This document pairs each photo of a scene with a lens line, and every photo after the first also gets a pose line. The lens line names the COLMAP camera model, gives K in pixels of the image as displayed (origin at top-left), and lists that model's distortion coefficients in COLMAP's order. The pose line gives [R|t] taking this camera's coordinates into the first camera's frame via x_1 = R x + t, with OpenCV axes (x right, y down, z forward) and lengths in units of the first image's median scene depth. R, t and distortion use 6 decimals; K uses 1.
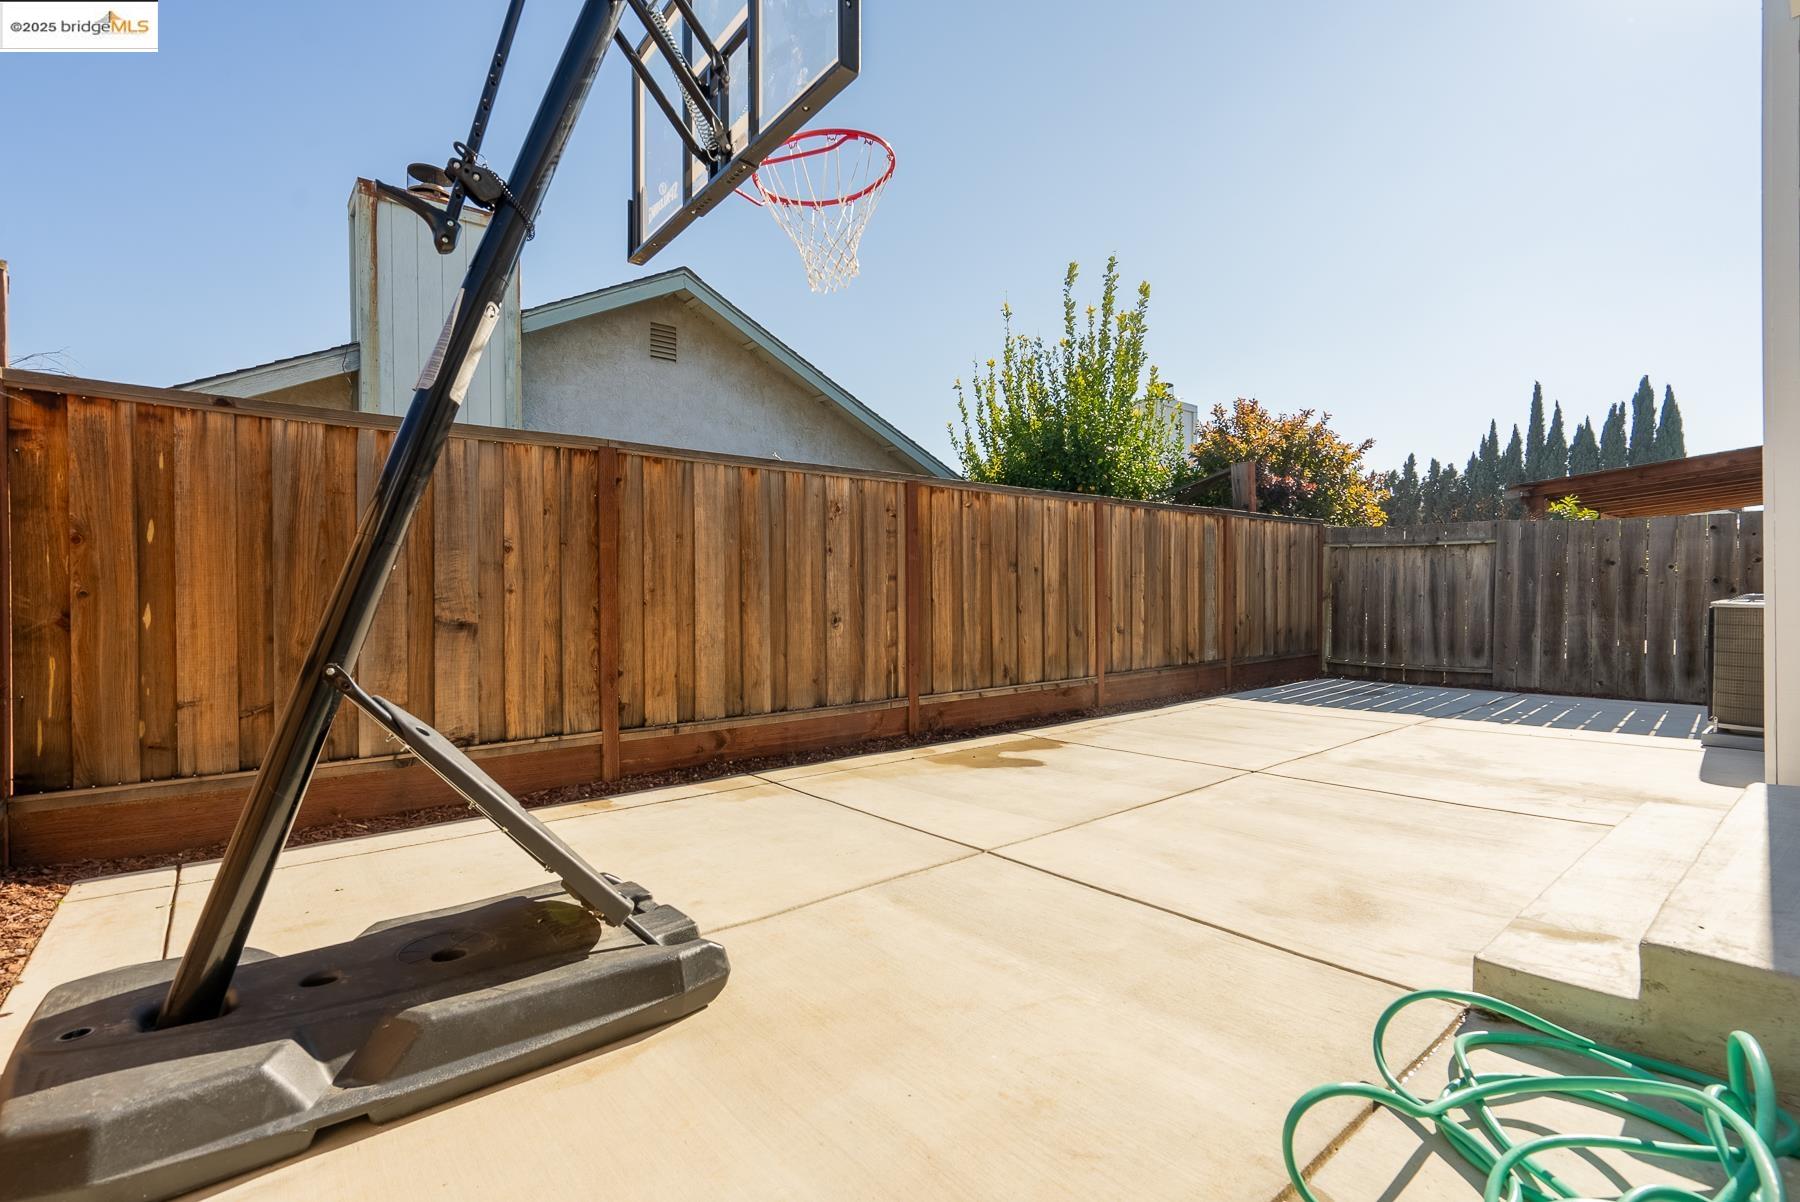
lens RADIAL K [[817.4, 0, 907.3], [0, 817.4, 596.7], [0, 0, 1]] dist [-0.005441, 0.002340]
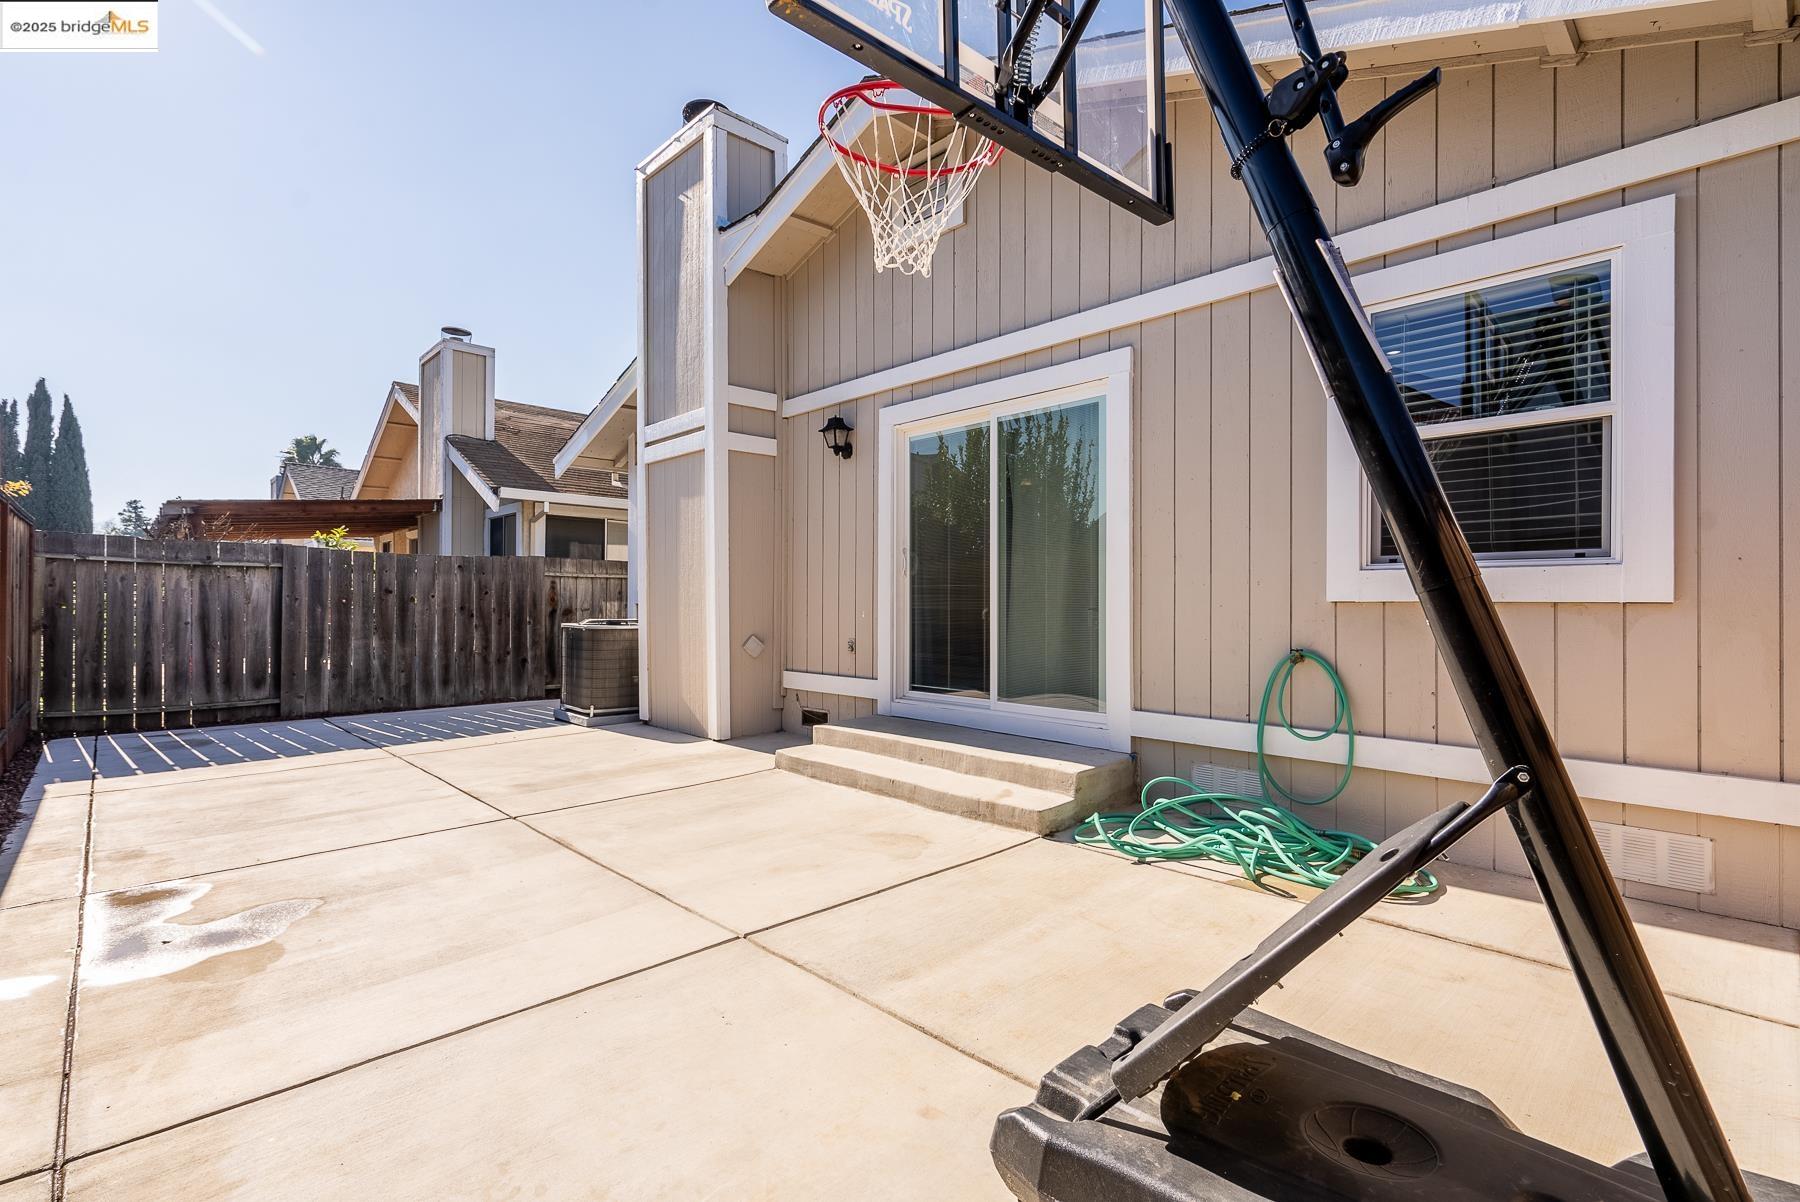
lens RADIAL K [[817.4, 0, 906.3], [0, 817.4, 609.6], [0, 0, 1]] dist [-0.005441, 0.002340]
pose [[-0.062740, 0.000189, 0.998030, -0.291512], [0.007485, 0.999972, 0.000281, -0.010854], [-0.998002, 0.007488, -0.062740, 0.335092]]
